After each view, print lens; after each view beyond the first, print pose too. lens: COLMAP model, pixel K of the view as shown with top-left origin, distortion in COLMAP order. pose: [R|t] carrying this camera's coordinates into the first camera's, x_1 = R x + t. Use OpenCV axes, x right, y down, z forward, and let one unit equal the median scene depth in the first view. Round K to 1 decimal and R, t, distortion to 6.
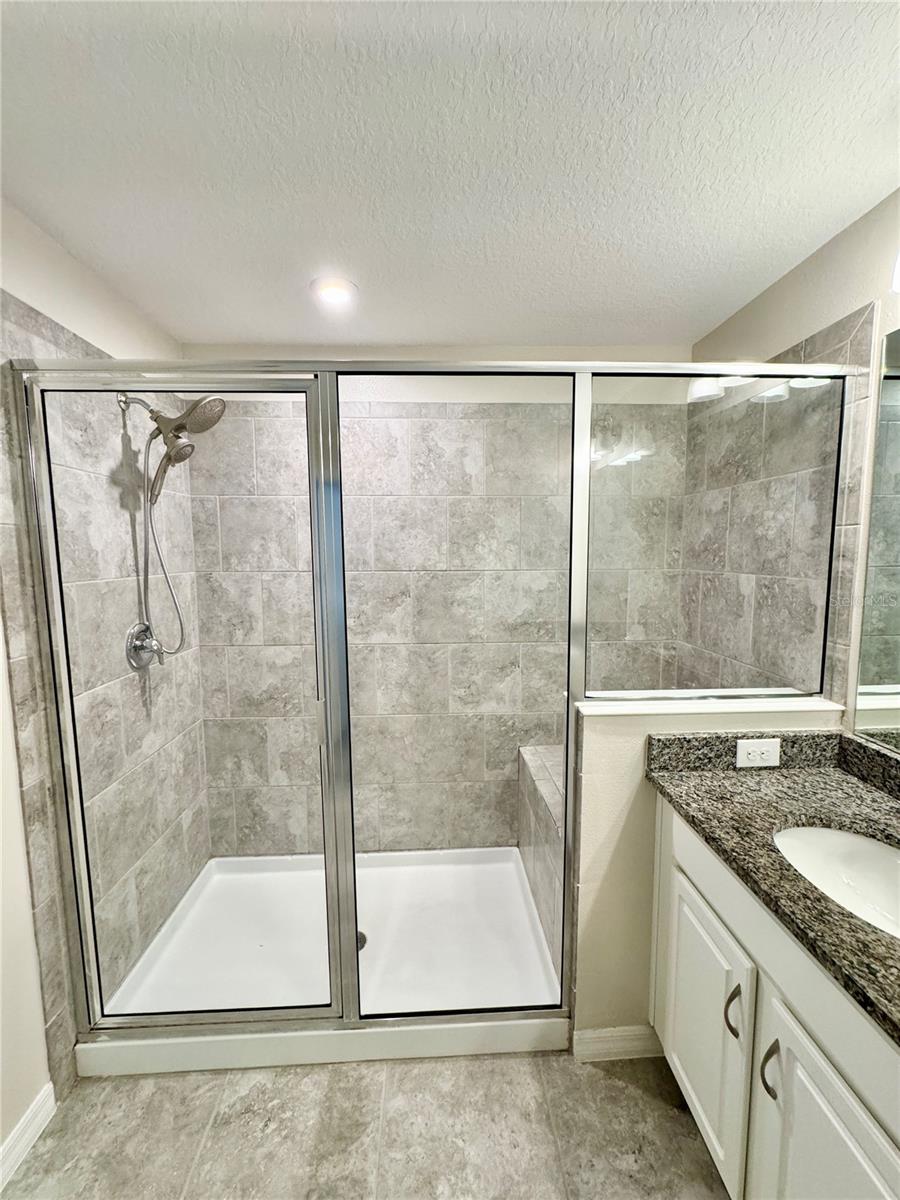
lens RADIAL K [[477.5, 0, 452.3], [0, 477.5, 598.5], [0, 0, 1]] dist [-0.003993, 0.000859]
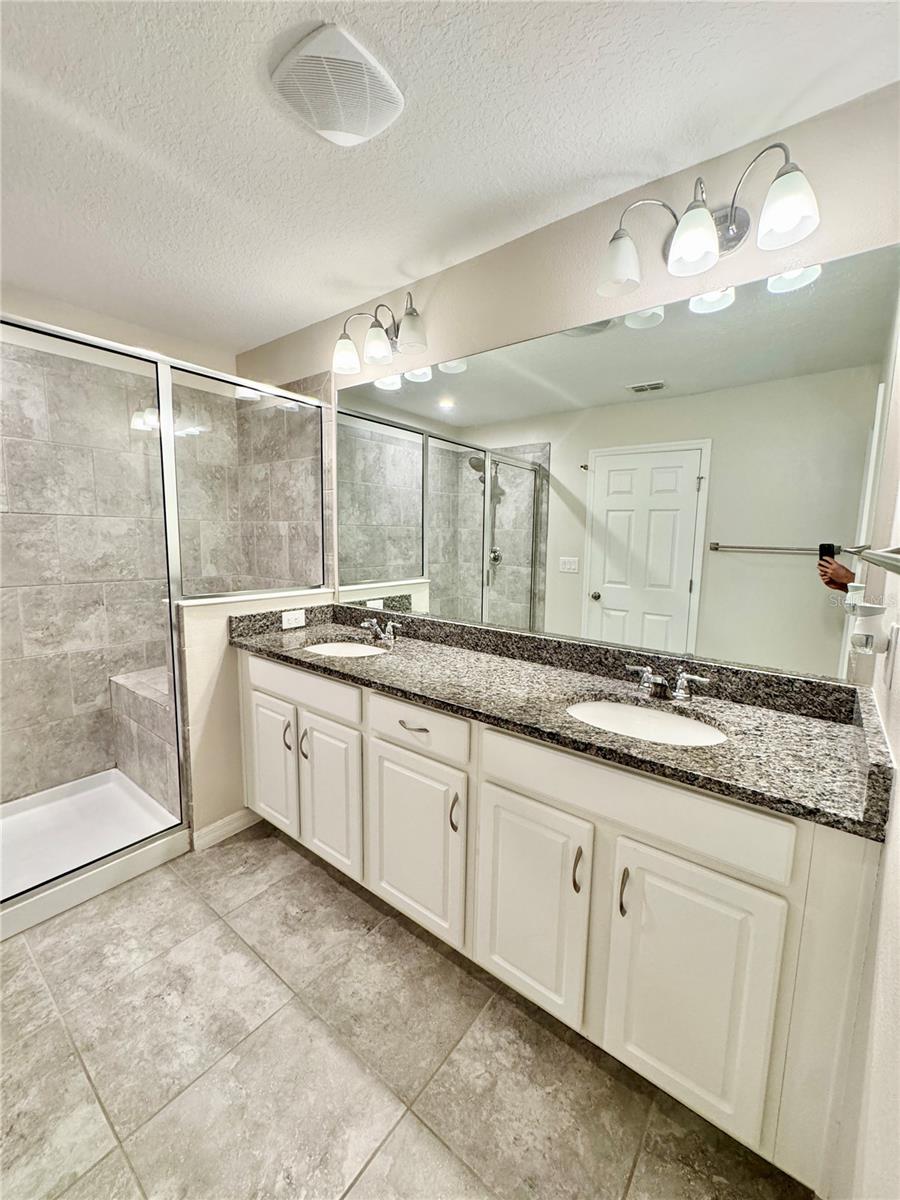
lens RADIAL K [[477.5, 0, 450.1], [0, 477.5, 599.3], [0, 0, 1]] dist [-0.003993, 0.000859]
pose [[0.649022, -0.080344, 0.756515, -0.226843], [0.053485, 0.996766, 0.059974, 0.141097], [-0.758887, 0.001538, 0.651221, -0.431321]]
